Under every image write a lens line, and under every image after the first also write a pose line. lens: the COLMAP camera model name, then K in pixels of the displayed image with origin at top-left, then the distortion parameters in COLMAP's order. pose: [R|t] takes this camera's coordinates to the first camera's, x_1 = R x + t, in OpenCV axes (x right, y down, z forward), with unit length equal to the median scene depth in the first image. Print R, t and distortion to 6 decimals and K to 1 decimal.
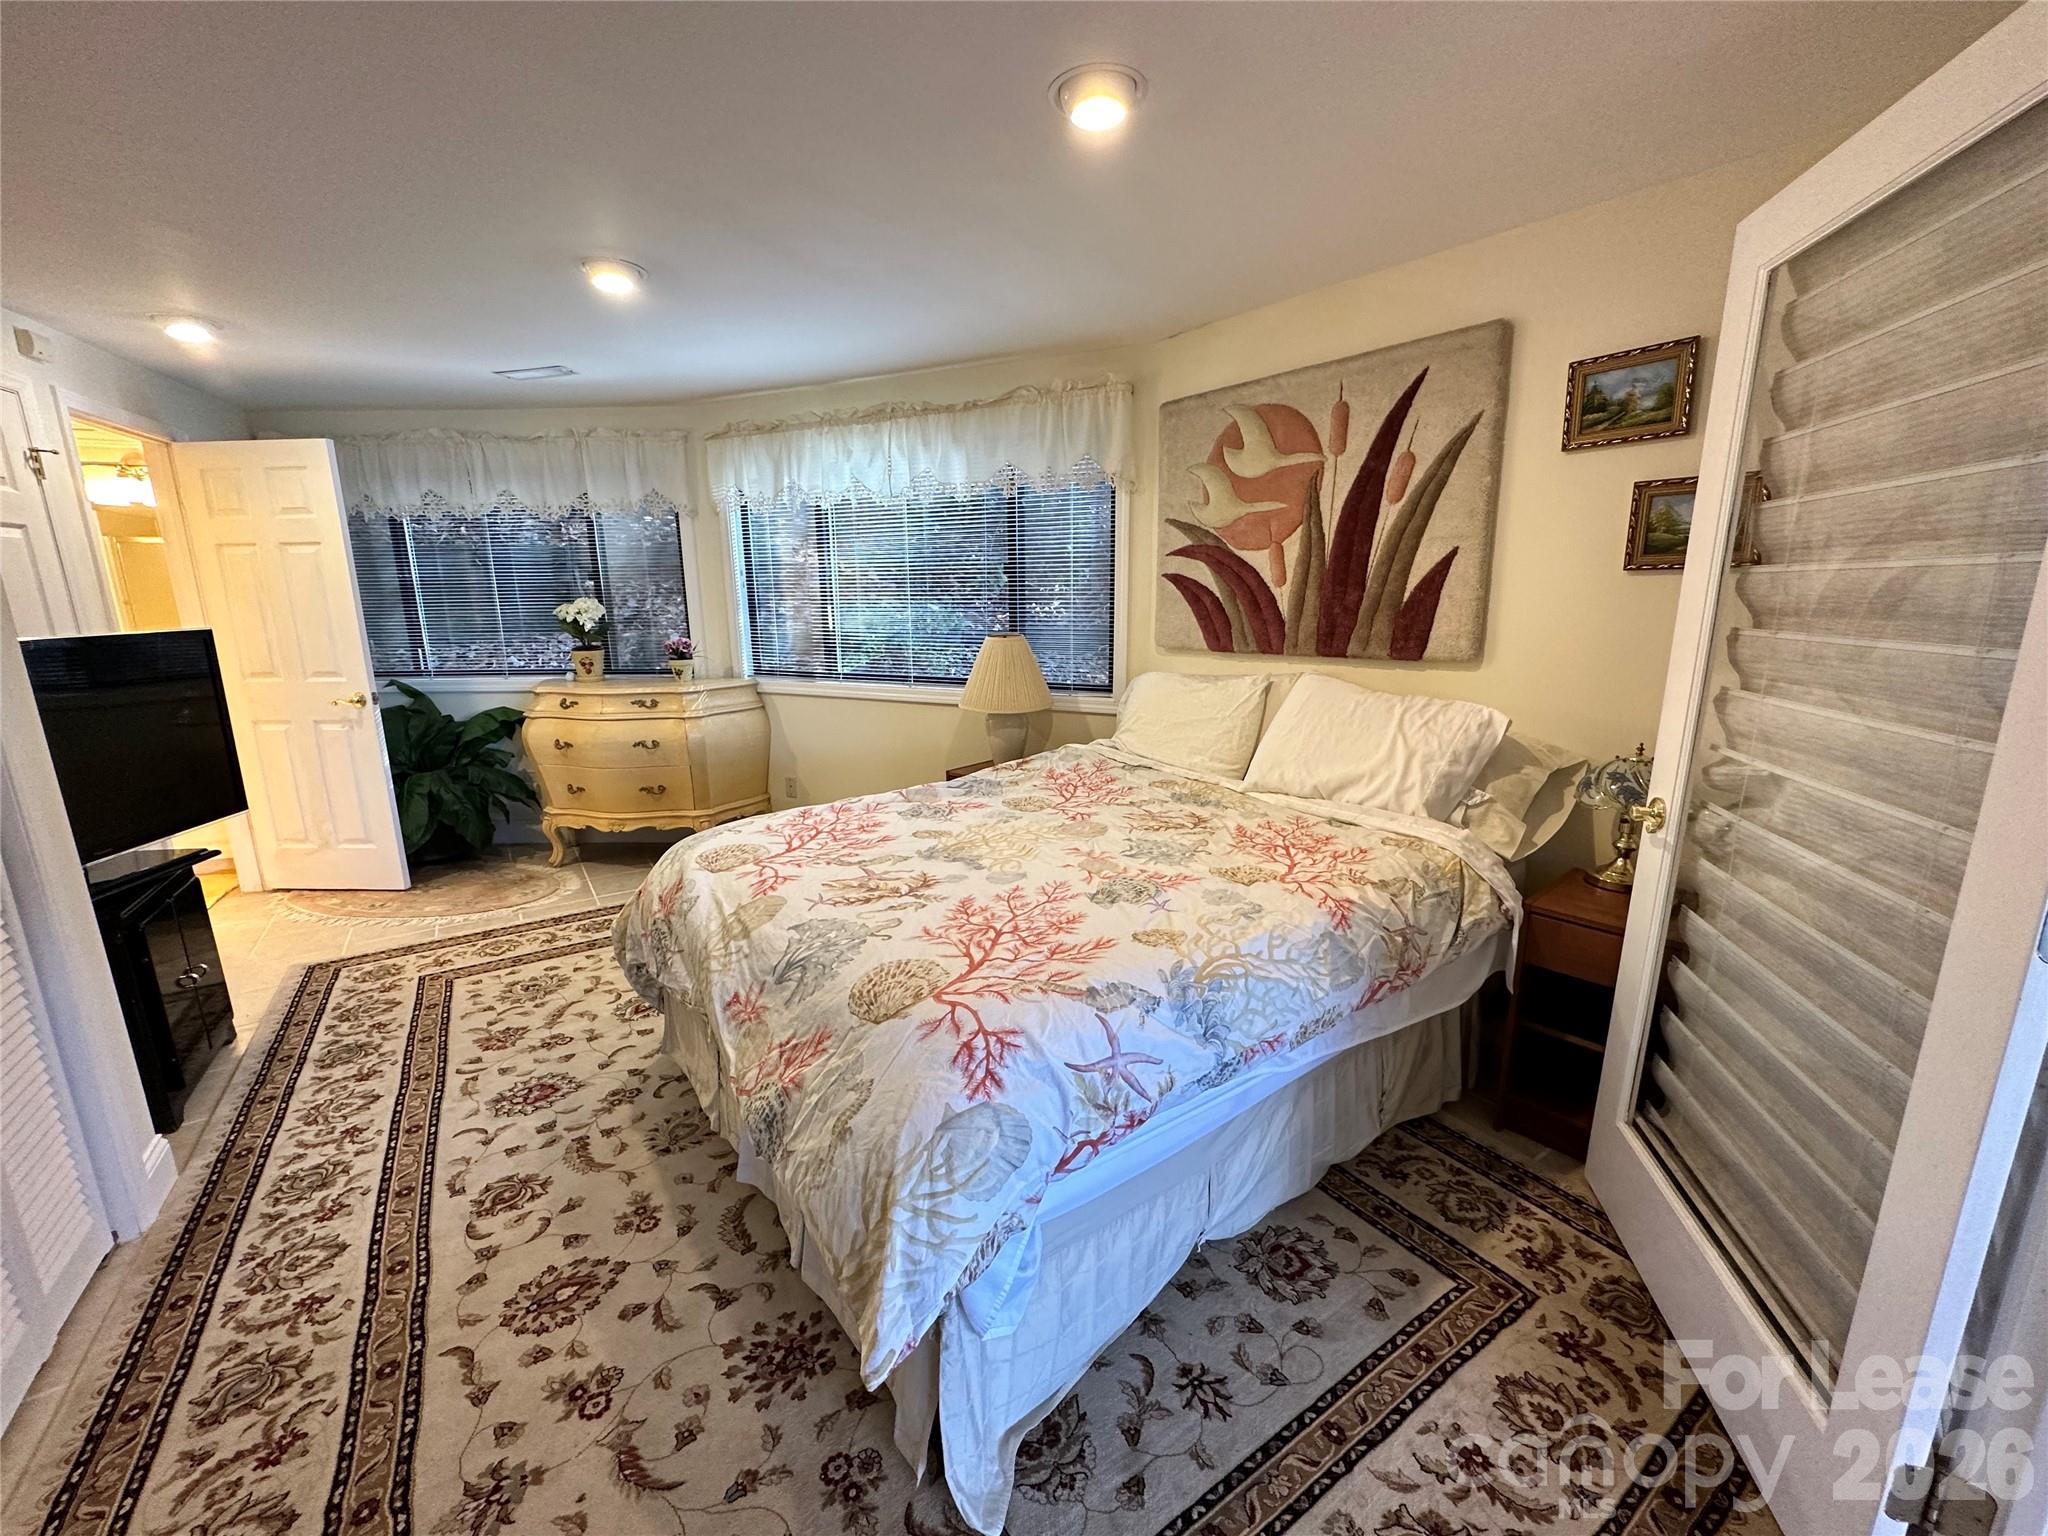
lens RADIAL K [[815.6, 0, 1024.0], [0, 815.6, 768.0], [0, 0, 1]] dist [-0.001133, -0.000143]
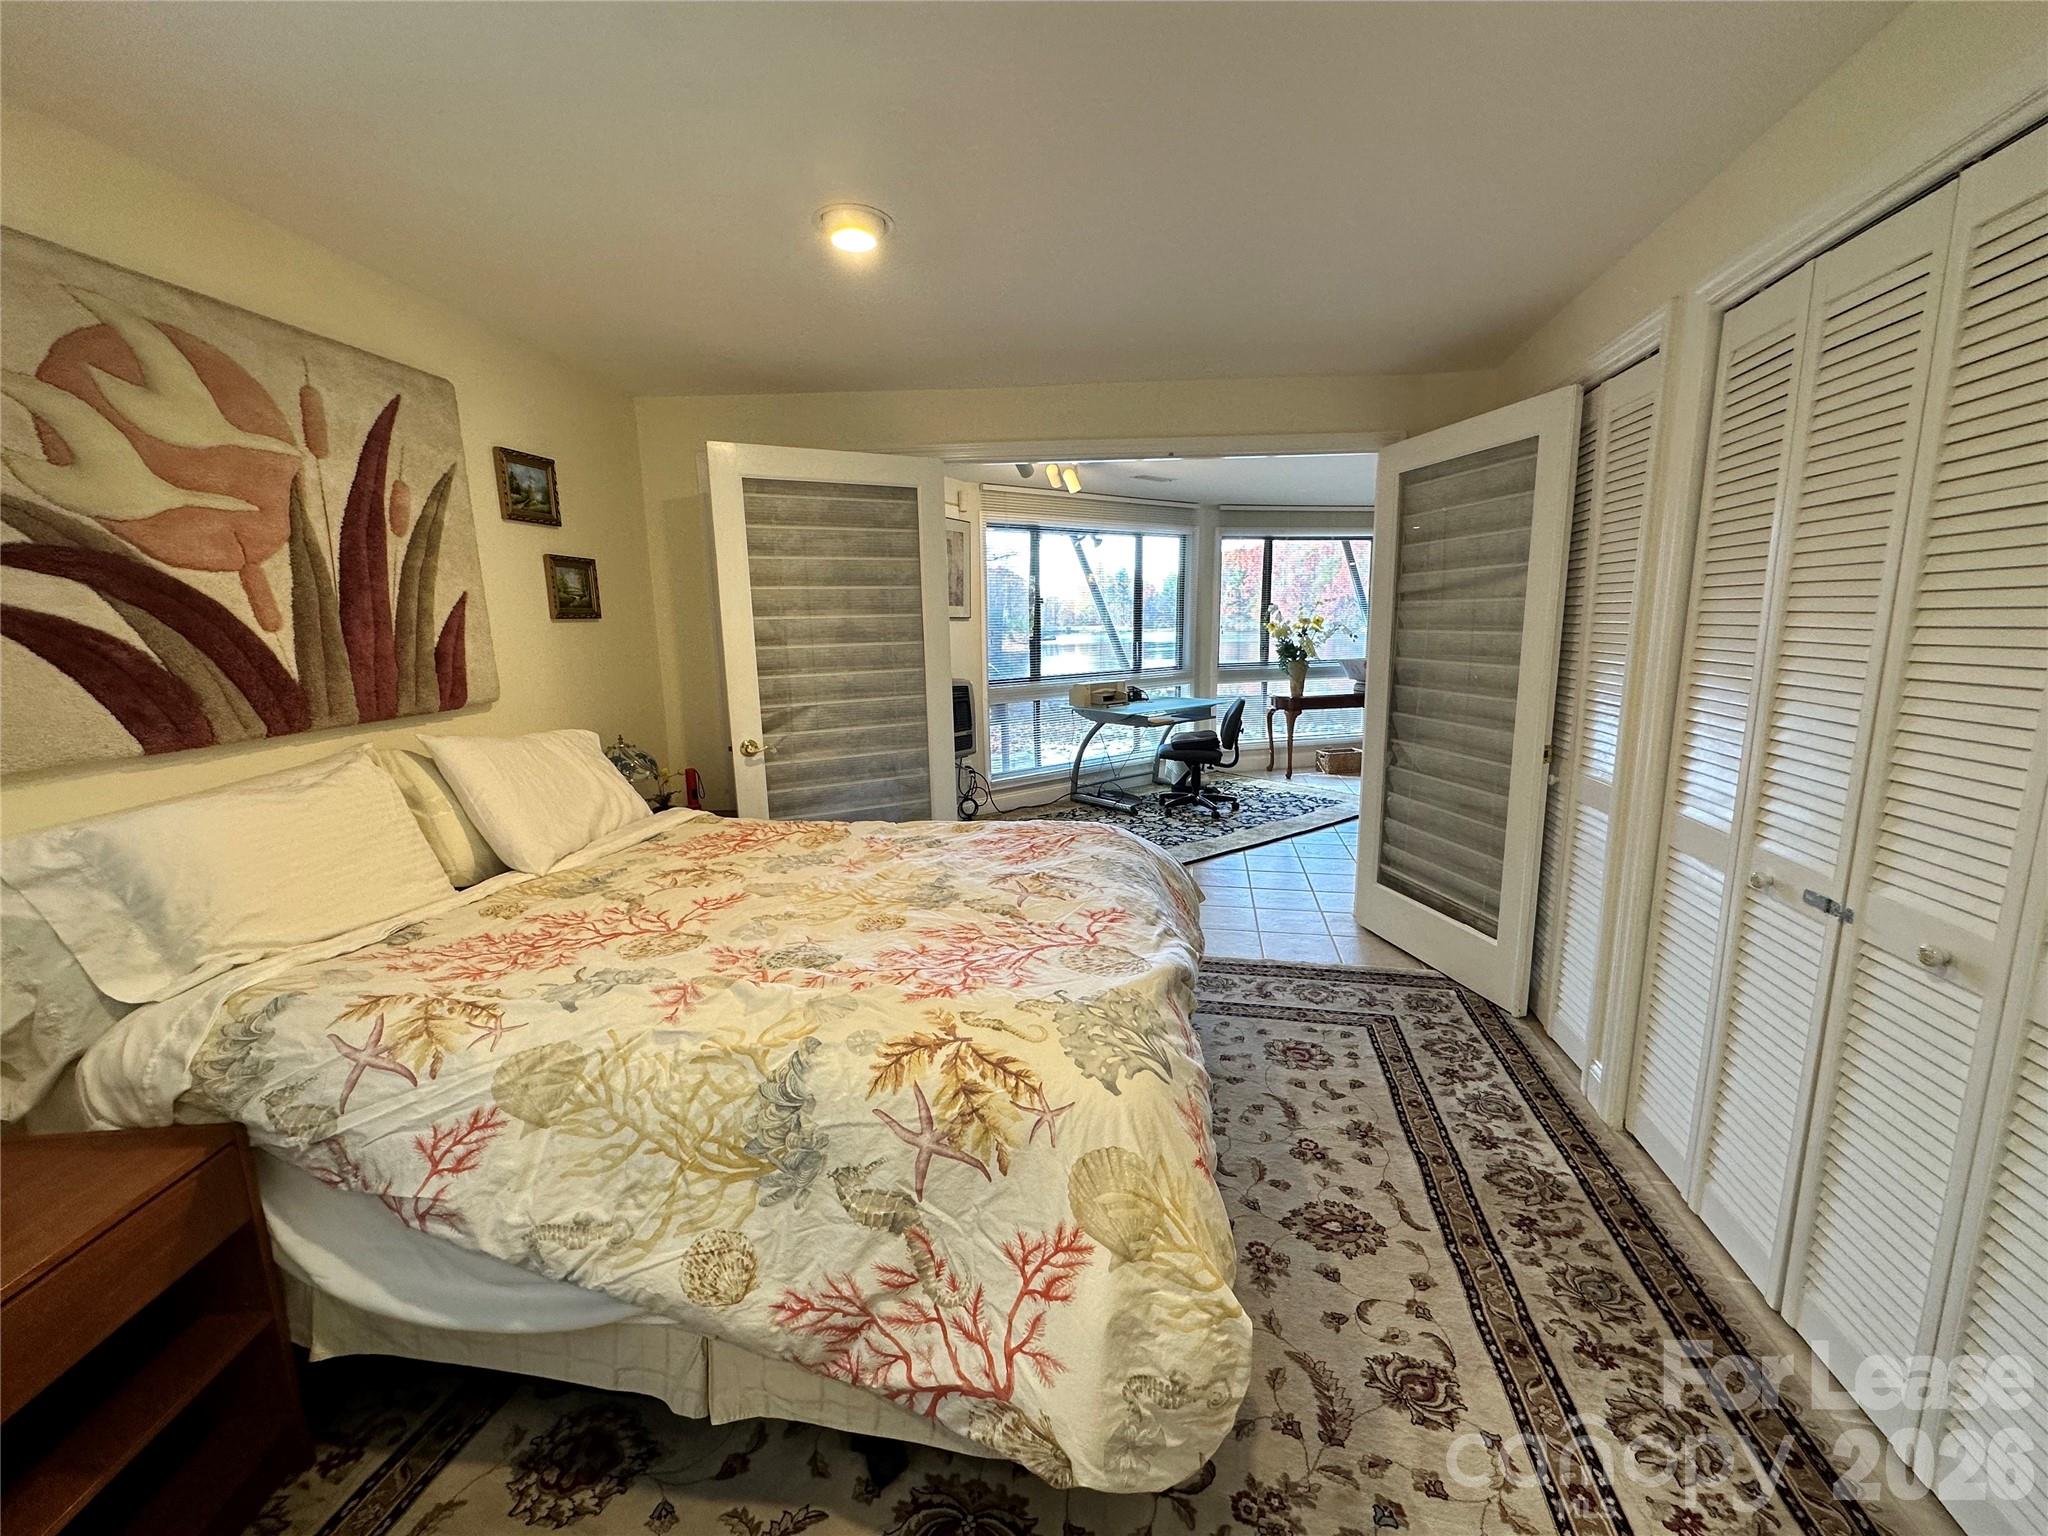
lens RADIAL K [[815.6, 0, 1024.0], [0, 815.6, 768.0], [0, 0, 1]] dist [-0.001133, -0.000143]
pose [[-0.695269, -0.101550, 0.711540, -0.772226], [0.181886, 0.932888, 0.310866, -0.286161], [-0.695355, 0.345554, -0.630137, 1.377563]]
